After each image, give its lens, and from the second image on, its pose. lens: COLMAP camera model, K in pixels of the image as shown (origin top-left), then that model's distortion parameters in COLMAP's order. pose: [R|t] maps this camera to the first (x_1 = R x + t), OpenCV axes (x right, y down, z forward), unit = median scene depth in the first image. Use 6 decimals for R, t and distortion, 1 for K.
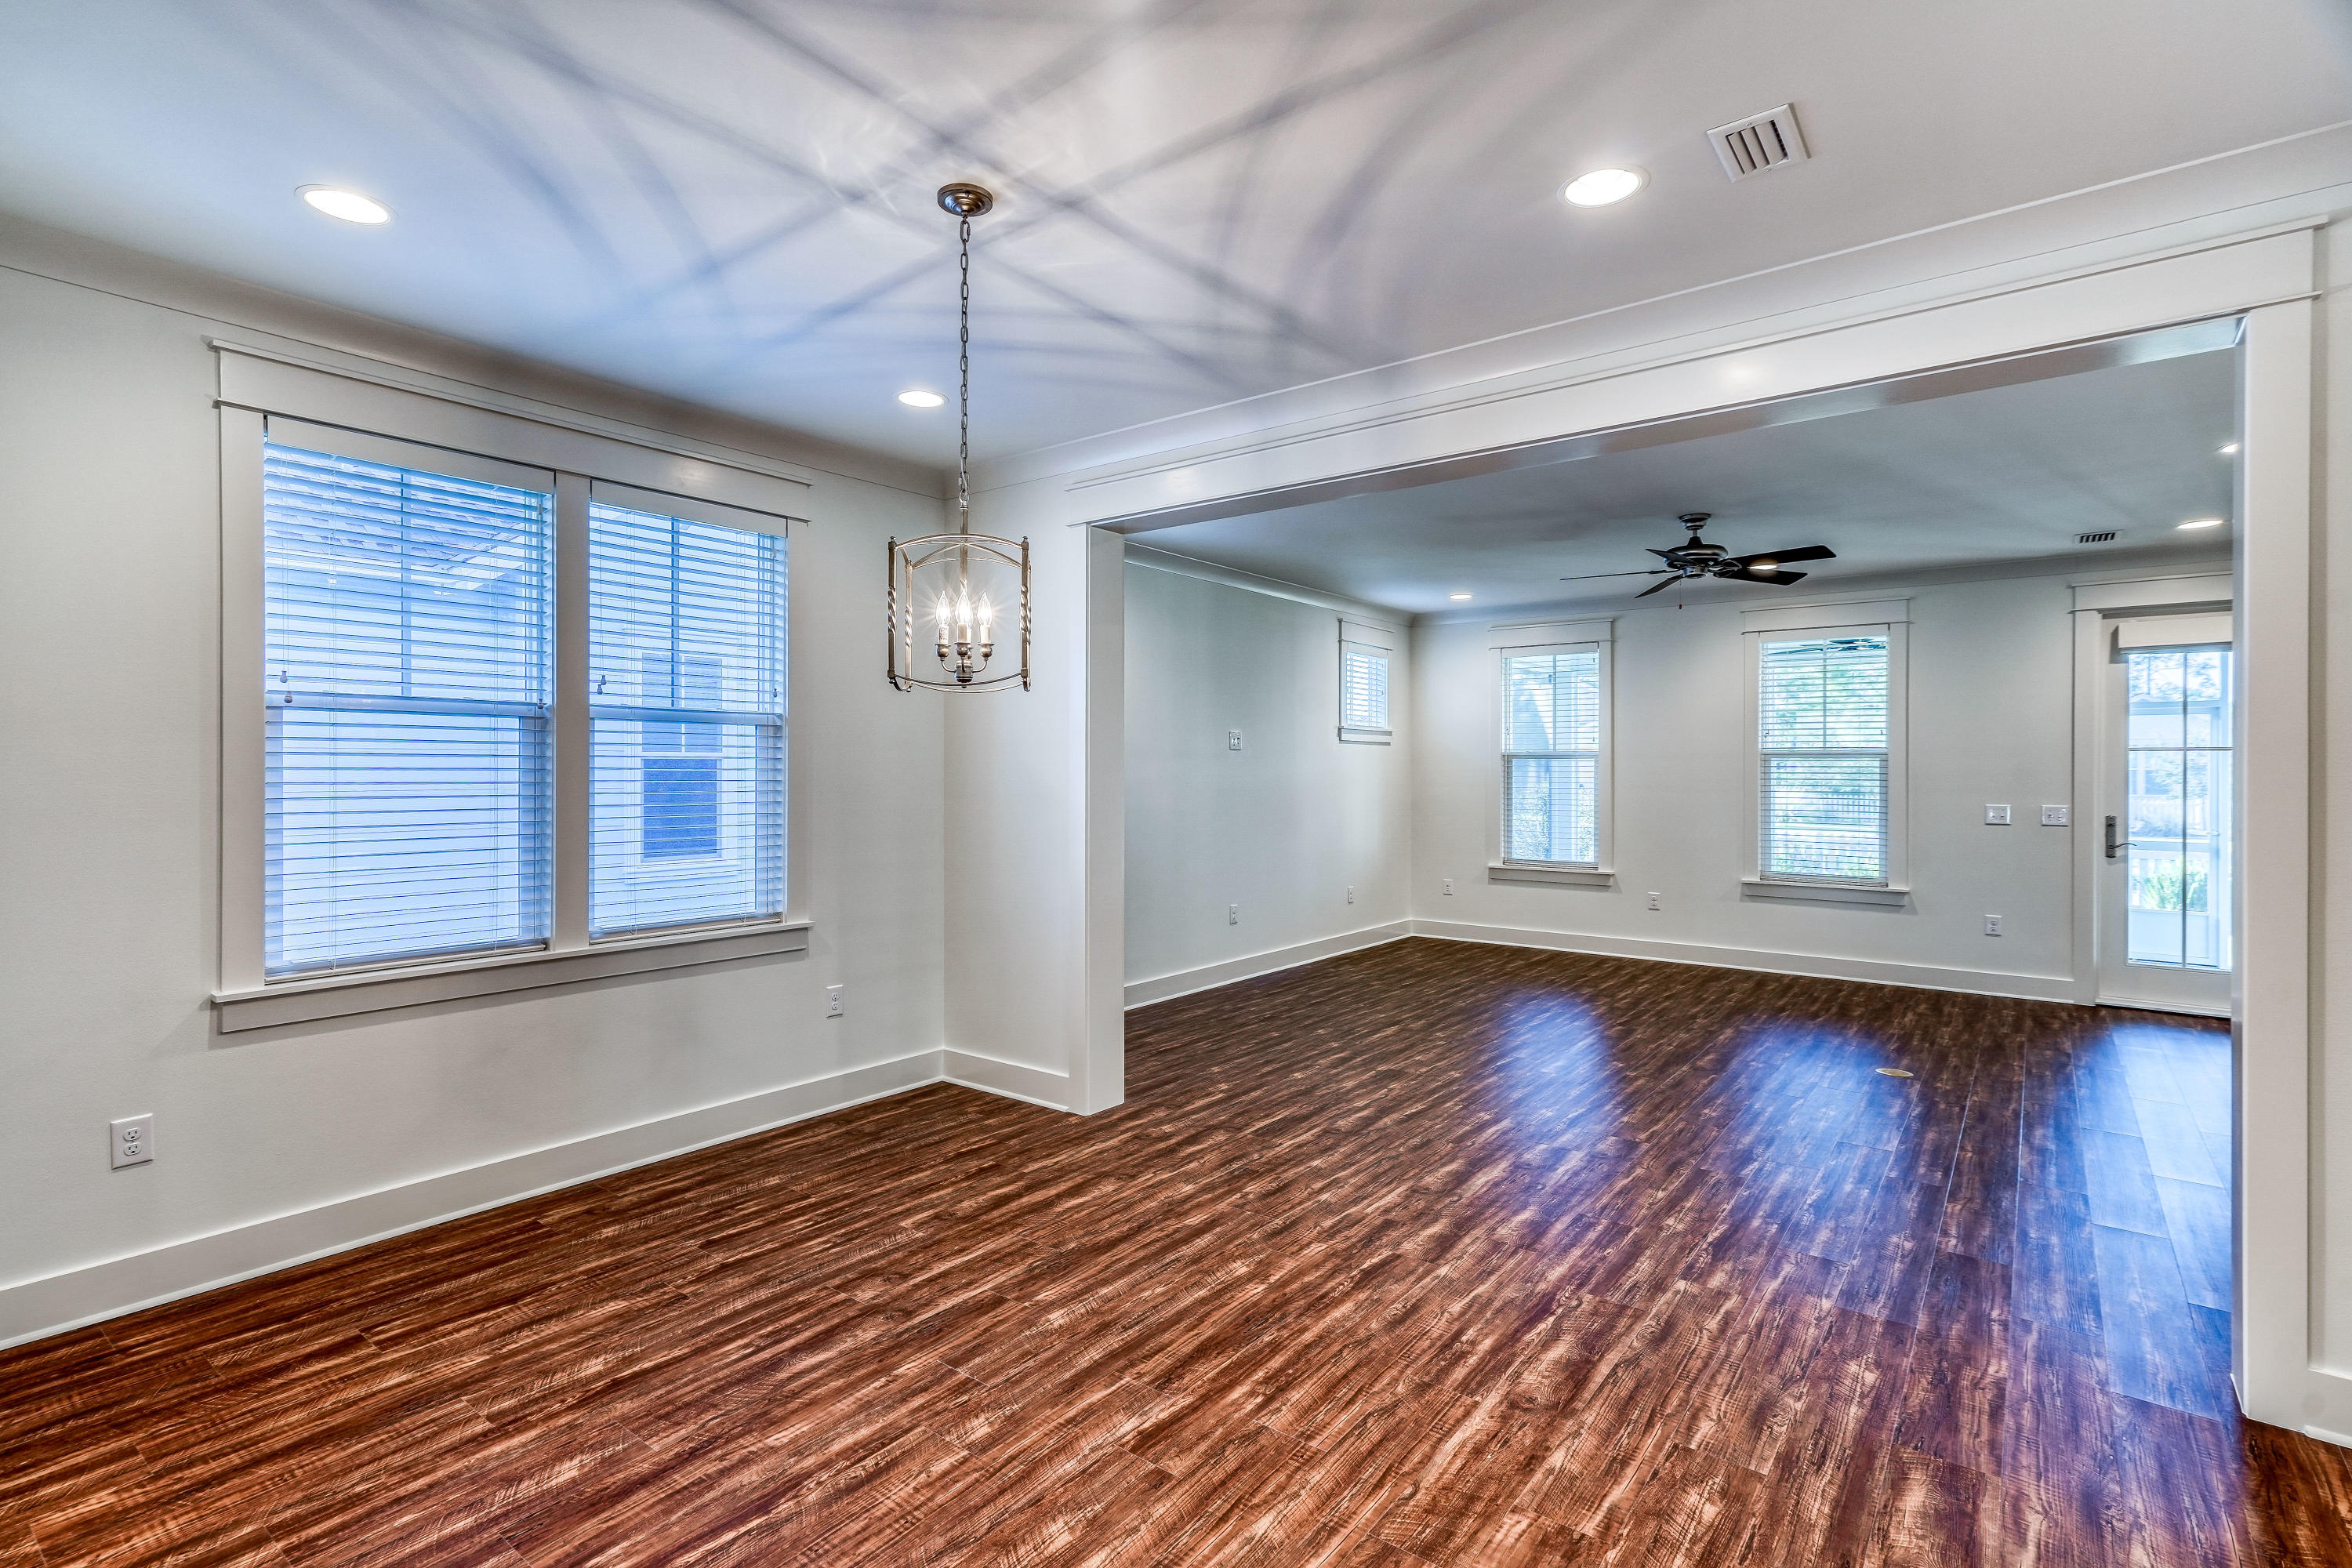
lens RADIAL K [[1126.0, 0, 1139.6], [0, 1126.0, 769.9], [0, 0, 1]] dist [-0.000883, 0.012266]
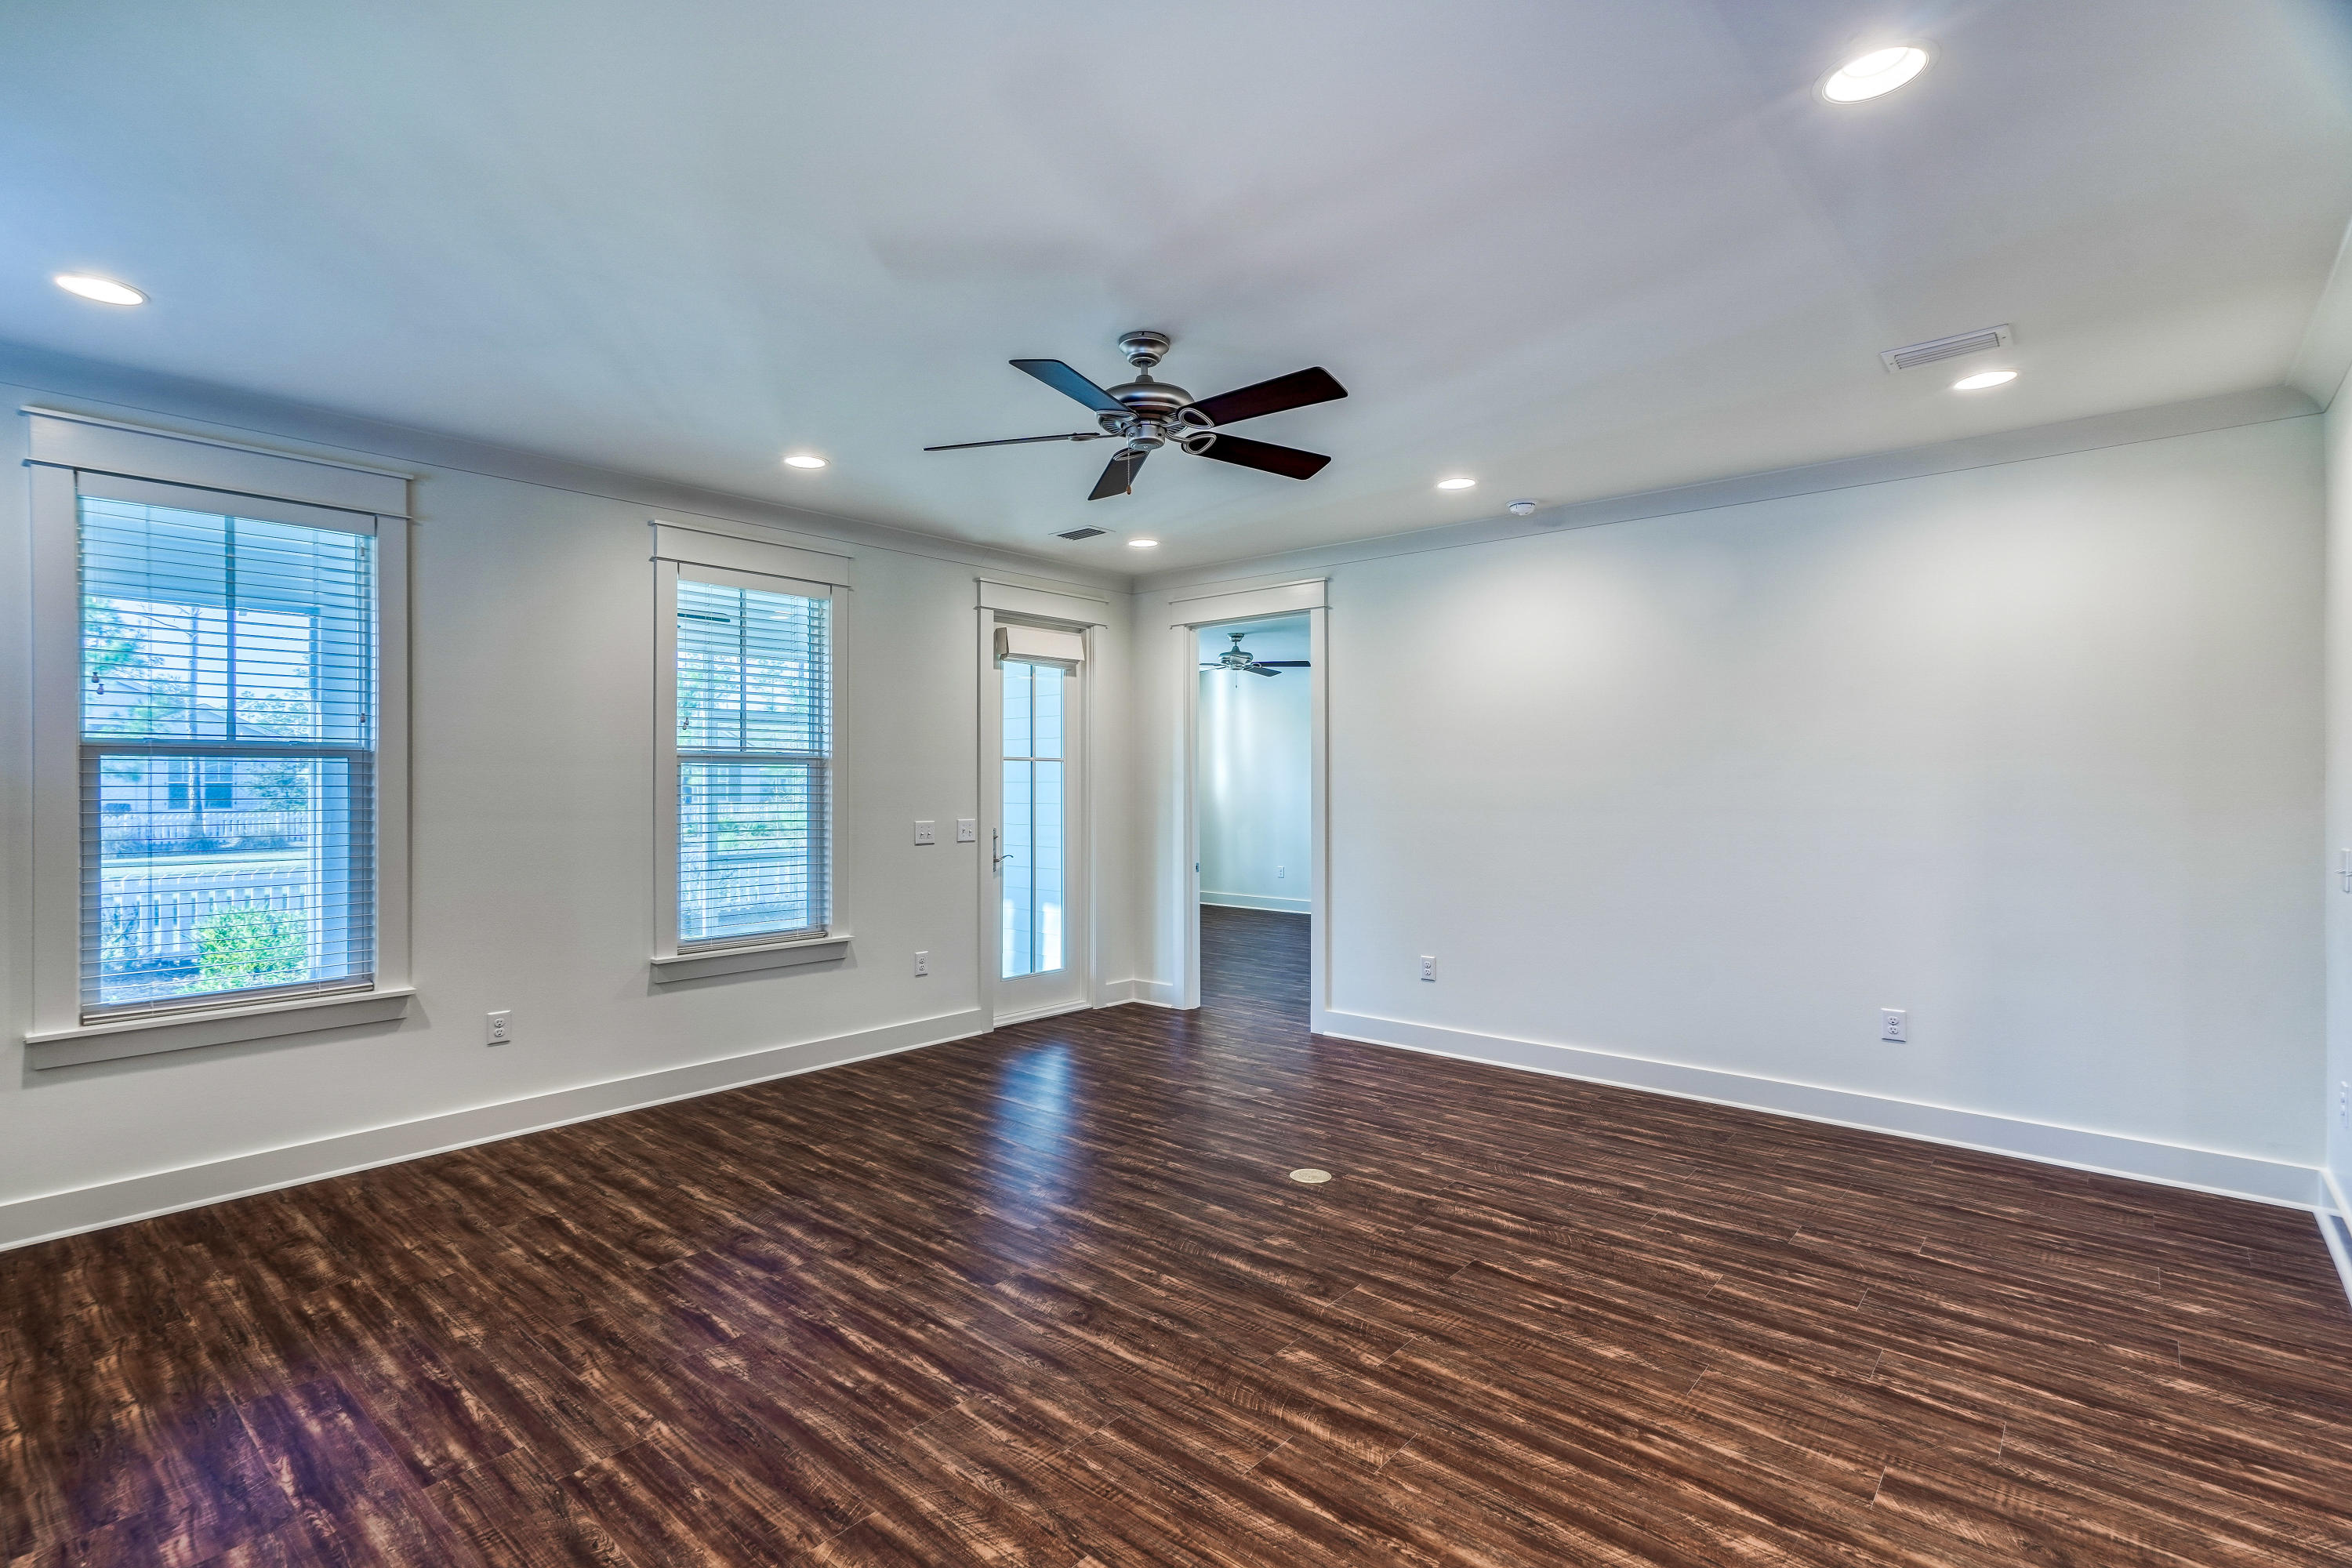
lens RADIAL K [[1091.4, 0, 1176.0], [0, 1091.4, 784.0], [0, 0, 1]] dist [0.013330, -0.000348]
pose [[0.047542, -0.000957, 0.998869, -0.081169], [0.004273, 0.999991, 0.000755, 0.004858], [-0.998860, 0.004233, 0.047545, 1.221079]]
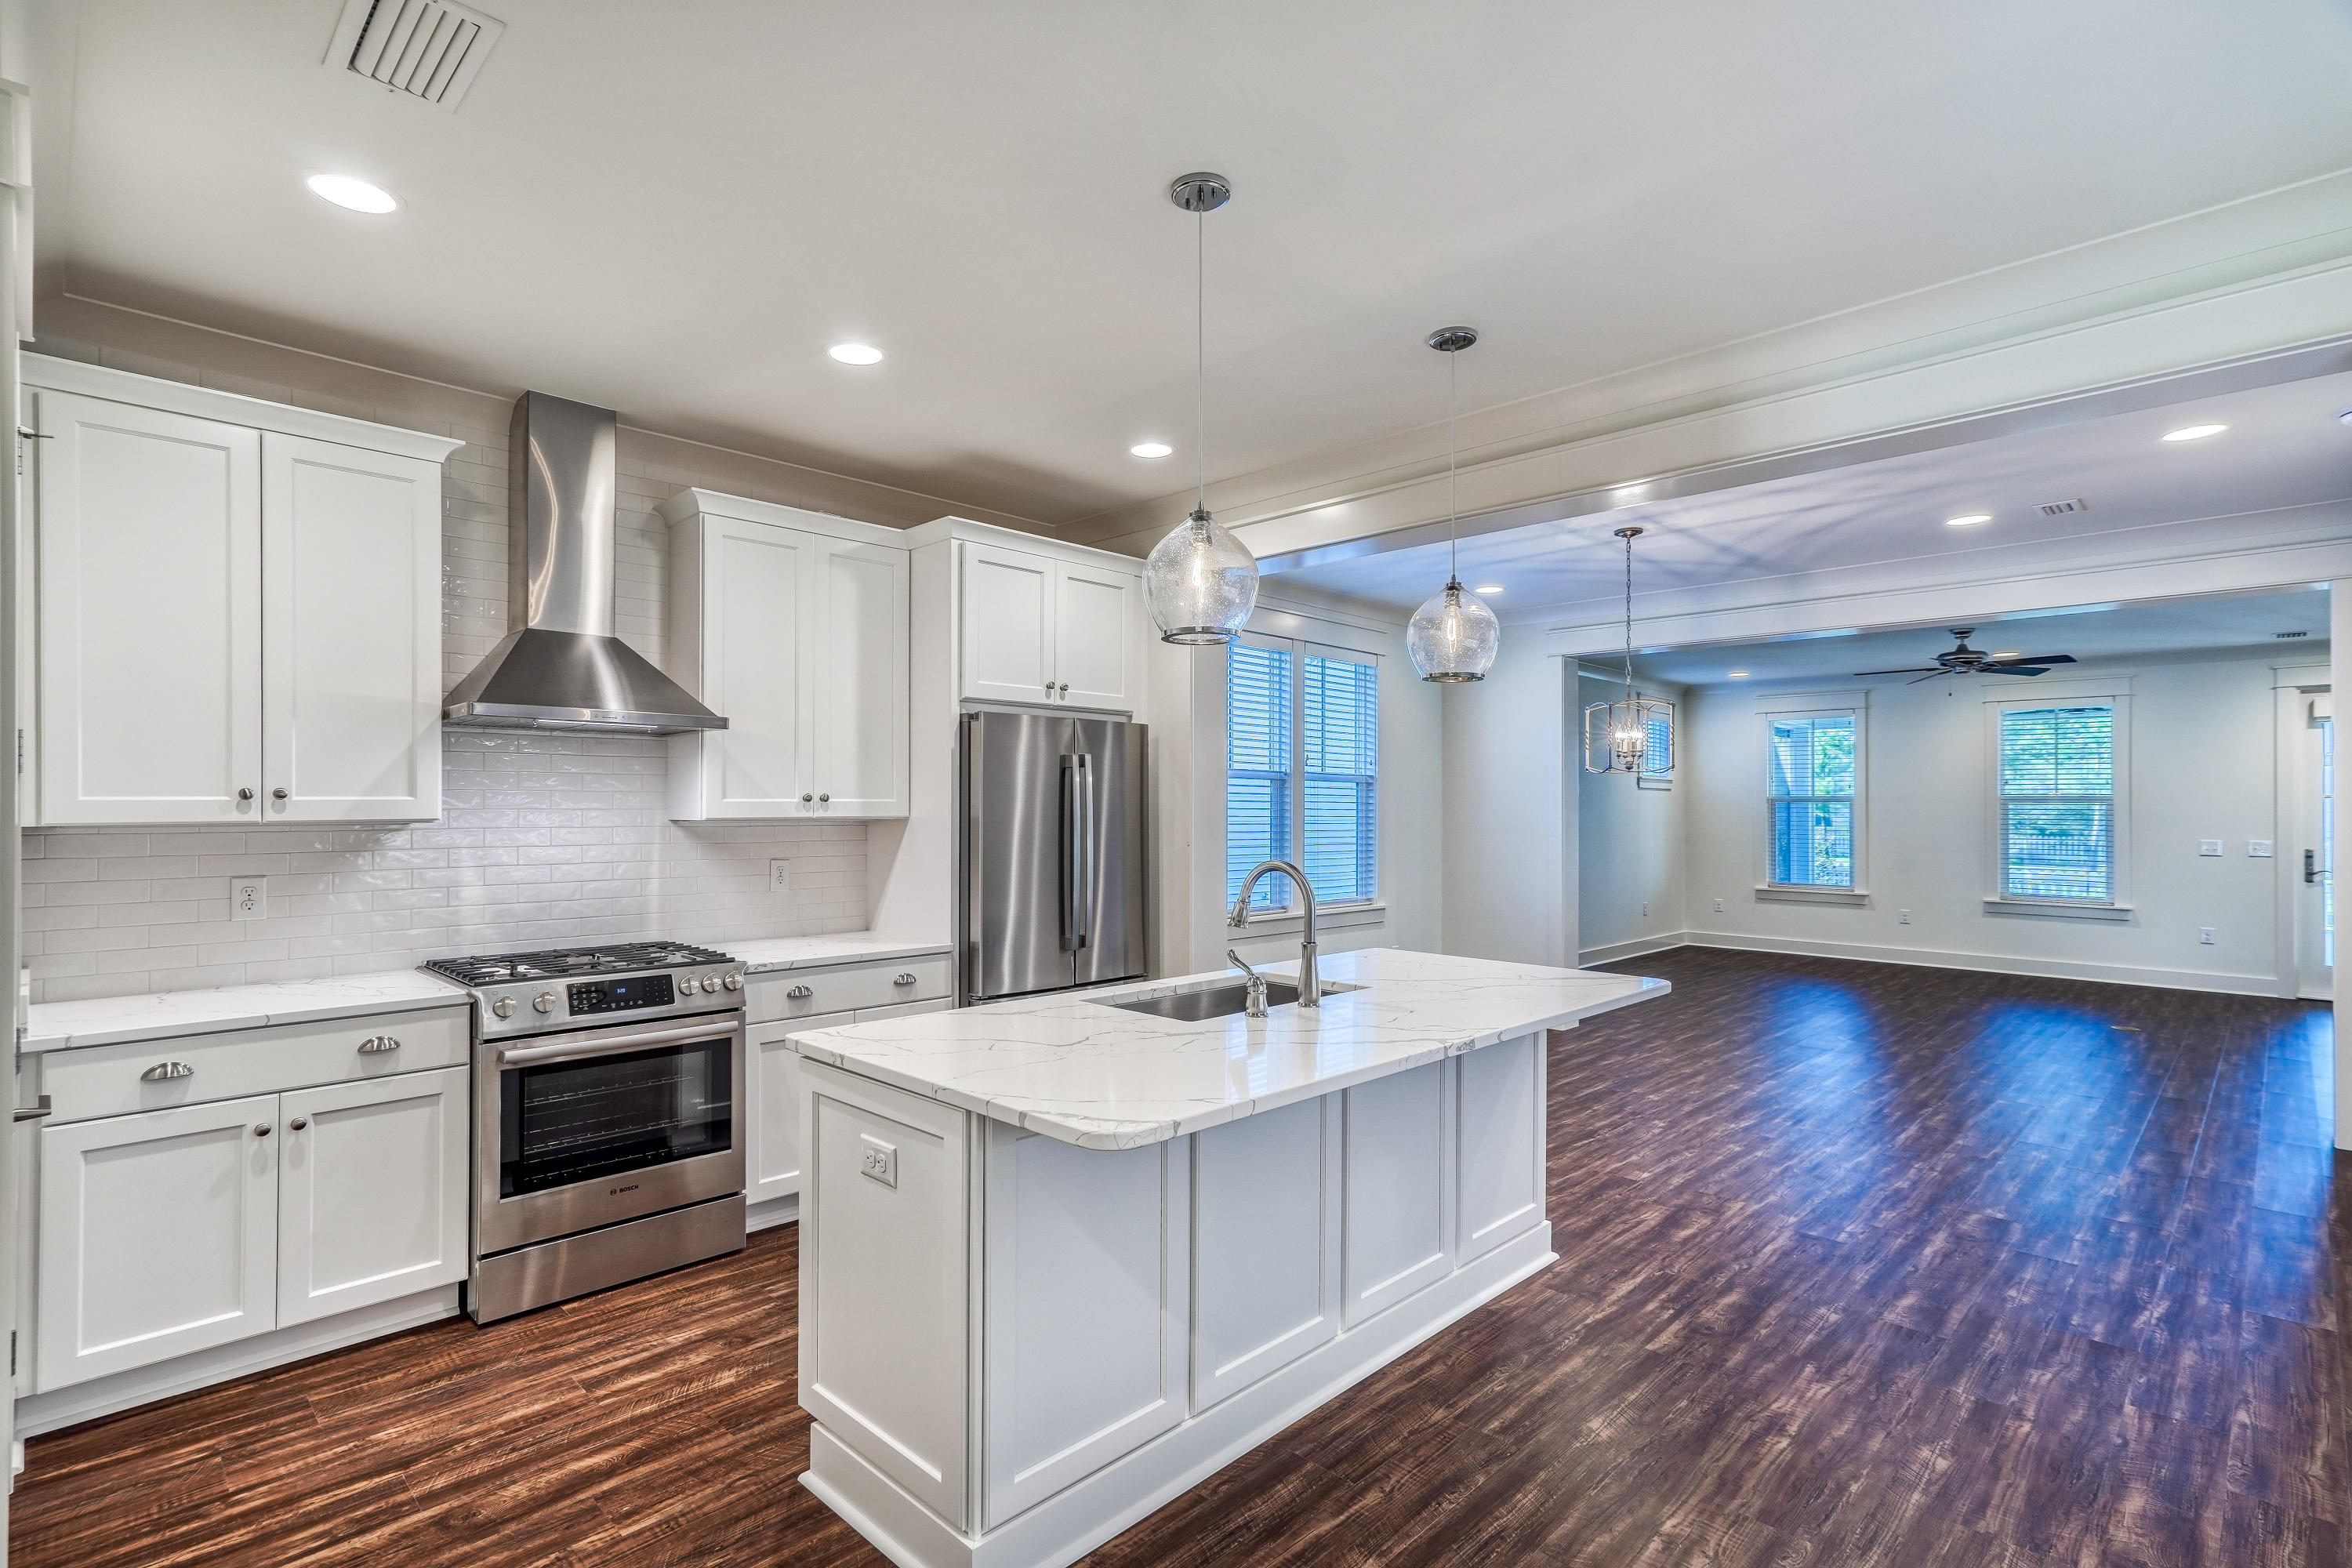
lens RADIAL K [[1125.9, 0, 1139.0], [0, 1125.9, 802.1], [0, 0, 1]] dist [0.012164, 0.000661]
pose [[0.993566, 0.001398, -0.113242, -0.463364], [-0.002108, 0.999979, -0.006144, -0.001695], [0.113231, 0.006344, 0.993548, -0.647112]]
